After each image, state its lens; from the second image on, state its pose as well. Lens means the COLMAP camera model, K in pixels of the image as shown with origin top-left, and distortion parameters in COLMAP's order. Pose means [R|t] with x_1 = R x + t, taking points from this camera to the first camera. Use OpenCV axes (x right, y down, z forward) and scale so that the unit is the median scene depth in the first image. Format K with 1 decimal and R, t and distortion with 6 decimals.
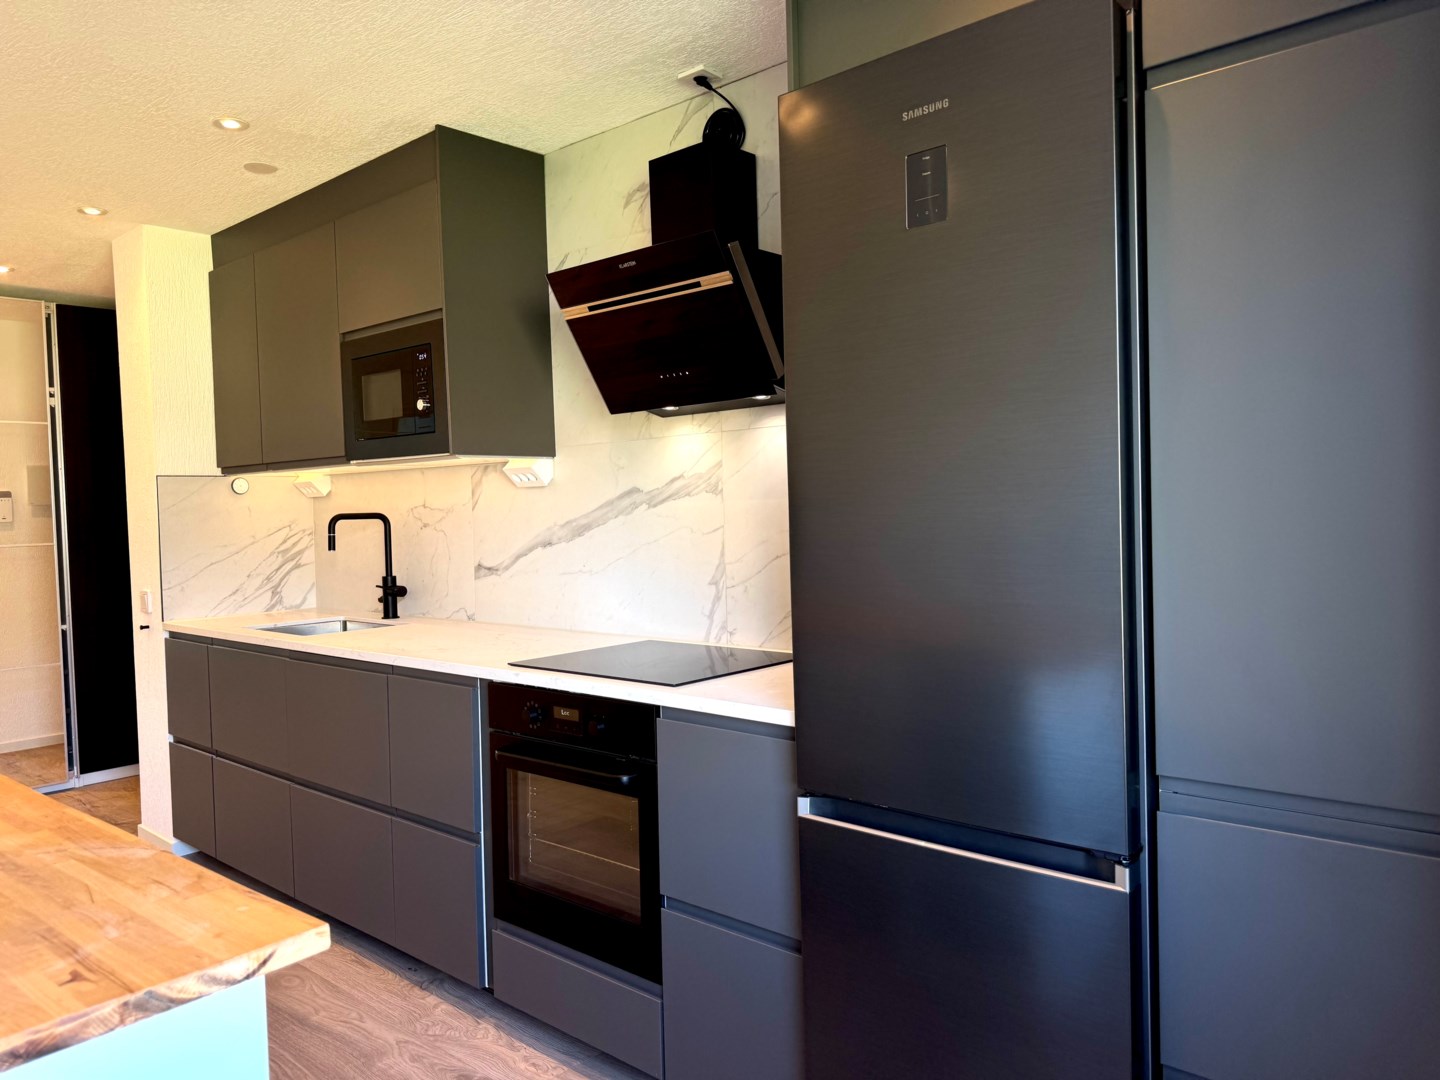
lens RADIAL K [[1024.2, 0, 715.9], [0, 1024.2, 539.3], [0, 0, 1]] dist [0.027438, -0.035847]
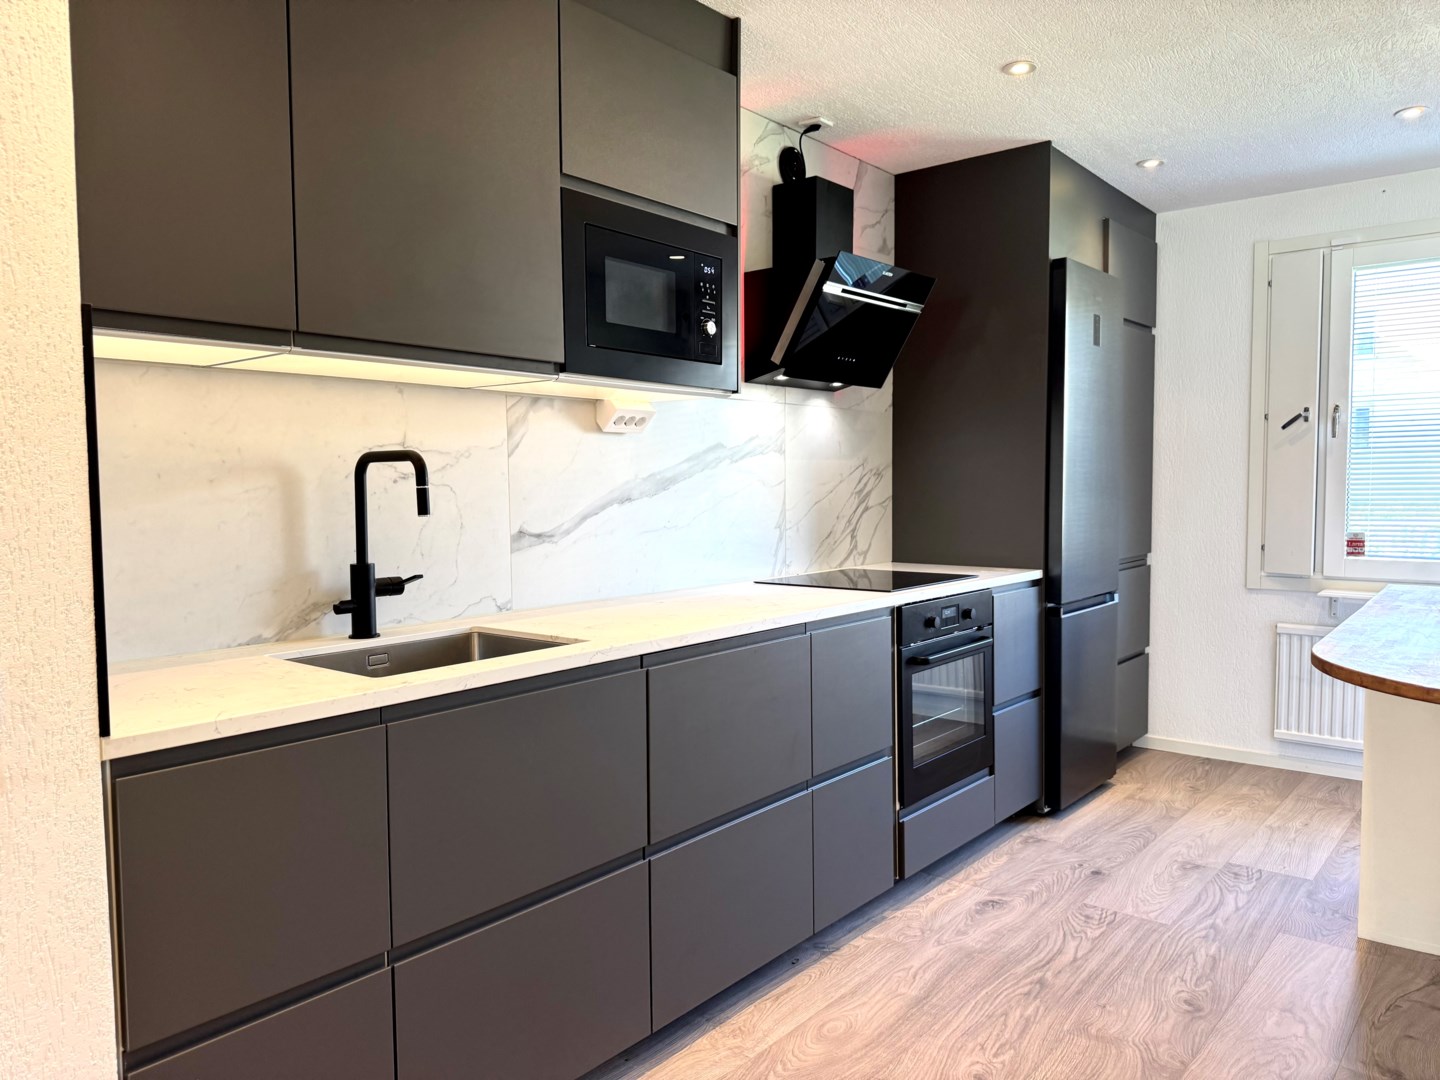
lens RADIAL K [[1024.2, 0, 708.5], [0, 1024.2, 543.0], [0, 0, 1]] dist [0.027438, -0.035847]
pose [[-0.025944, -0.030370, 0.999202, -0.961044], [0.044778, 0.998500, 0.031511, 0.015707], [-0.998660, 0.045560, -0.024545, 0.877805]]
